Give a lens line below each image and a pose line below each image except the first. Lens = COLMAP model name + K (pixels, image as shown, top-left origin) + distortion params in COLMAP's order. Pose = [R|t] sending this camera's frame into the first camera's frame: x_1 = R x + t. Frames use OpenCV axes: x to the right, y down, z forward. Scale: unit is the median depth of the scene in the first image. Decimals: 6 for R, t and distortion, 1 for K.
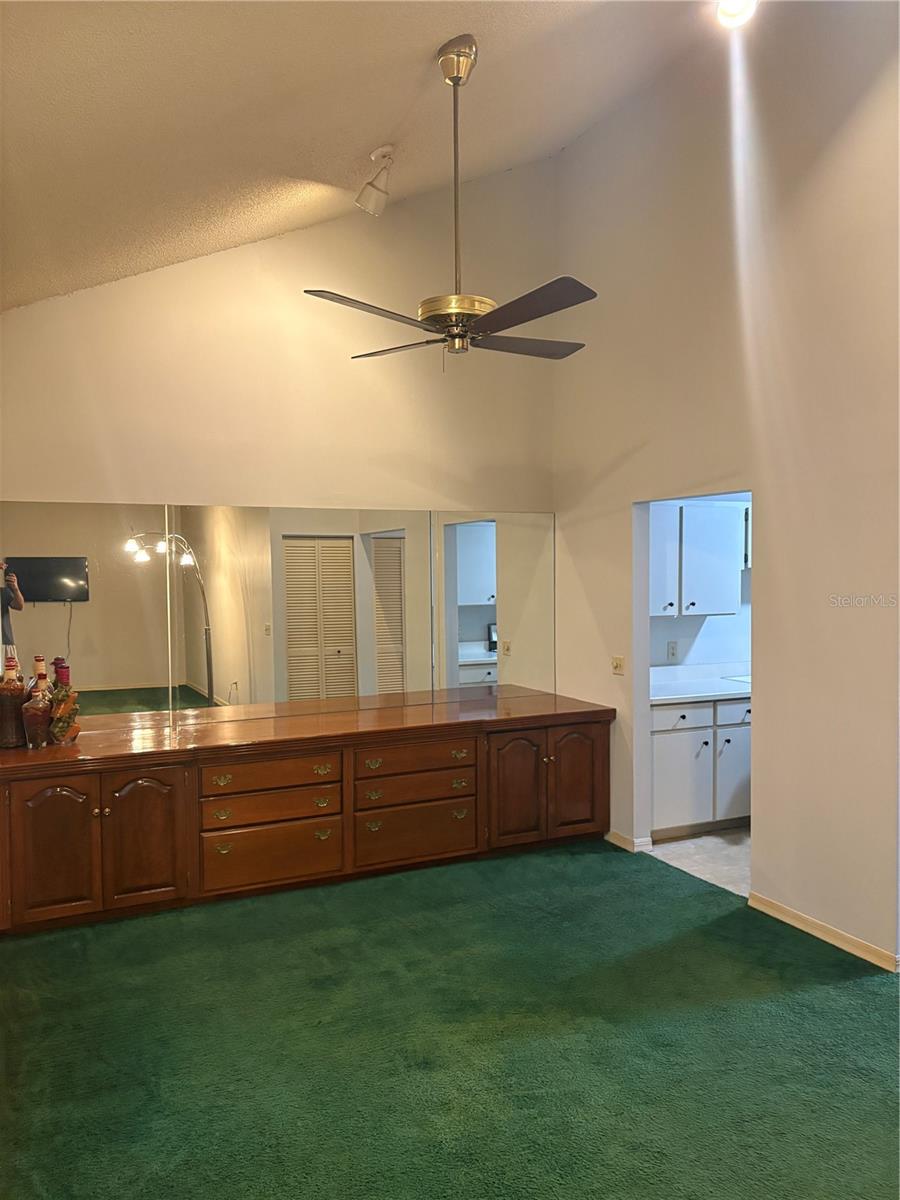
lens RADIAL K [[895.3, 0, 450.0], [0, 895.3, 600.0], [0, 0, 1]] dist [0.012384, 0.000772]
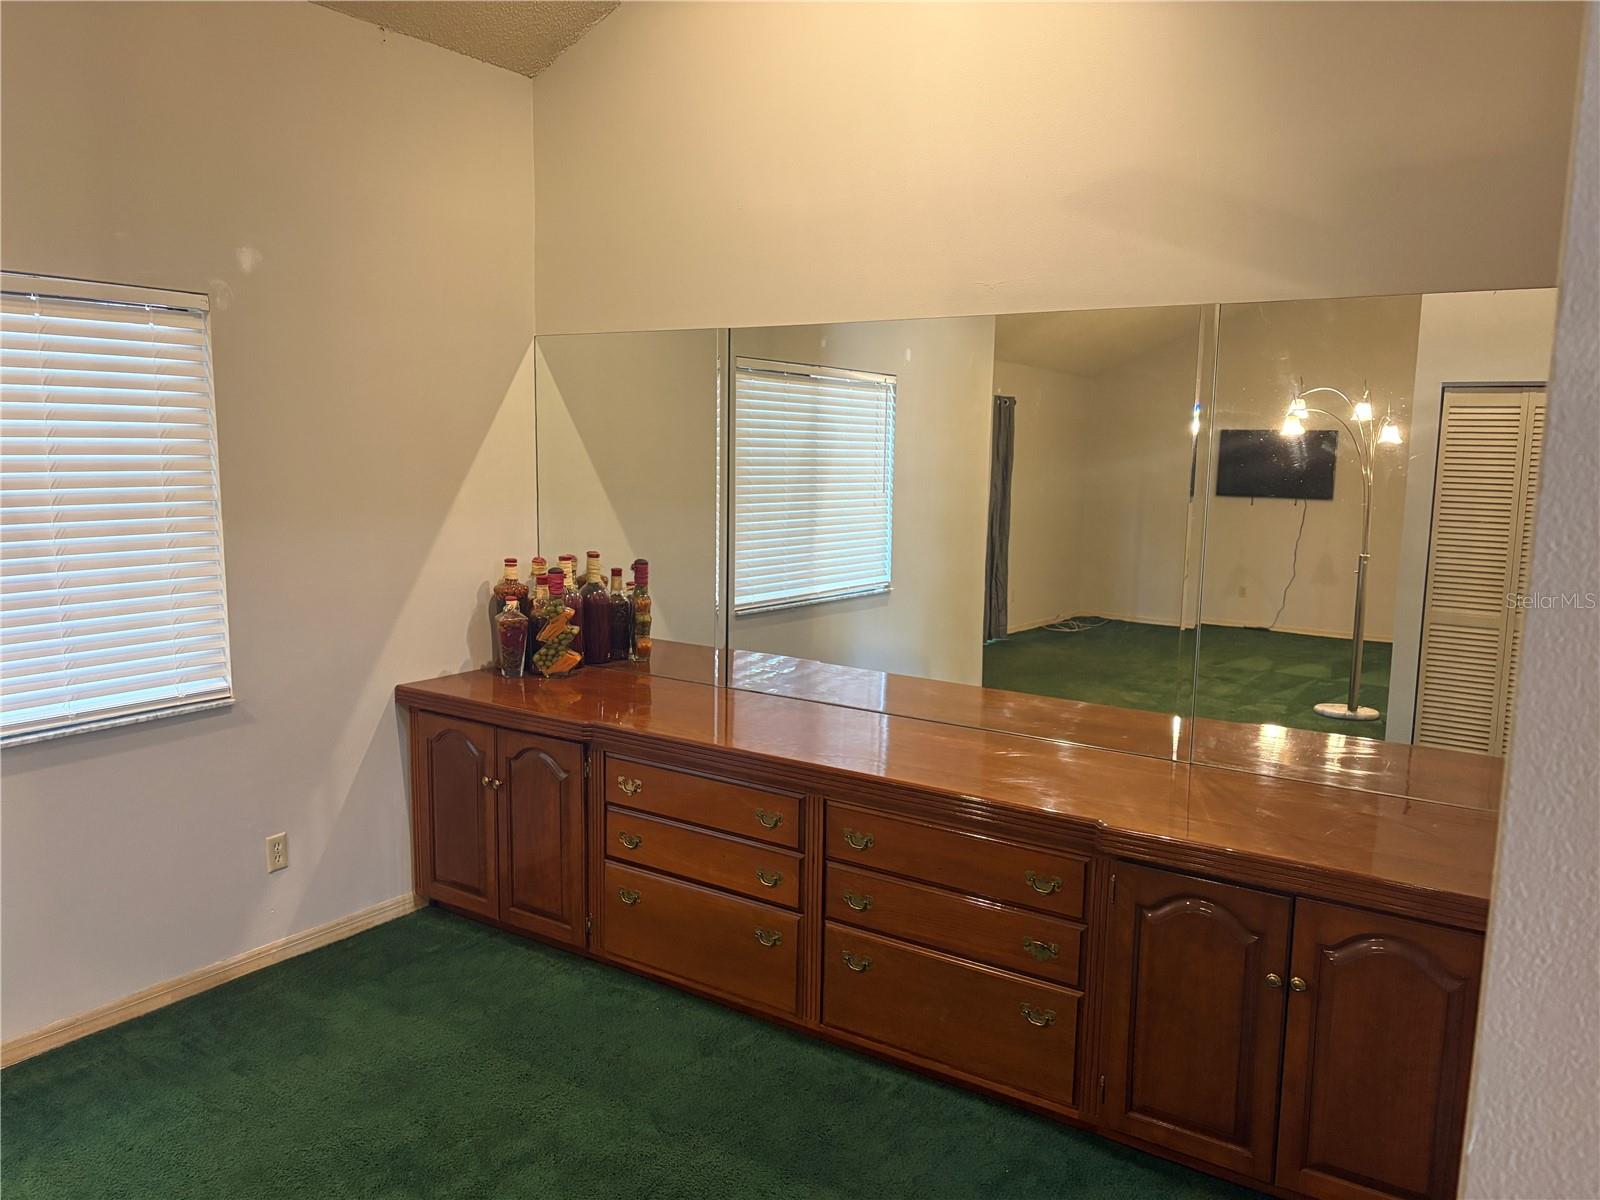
lens RADIAL K [[1218.3, 0, 800.0], [0, 1218.3, 600.0], [0, 0, 1]] dist [0.040356, -0.004785]
pose [[0.499274, 0.127951, -0.856944, 0.463297], [-0.056538, 0.991739, 0.115137, -0.022422], [0.864597, -0.009035, 0.502384, 0.648908]]
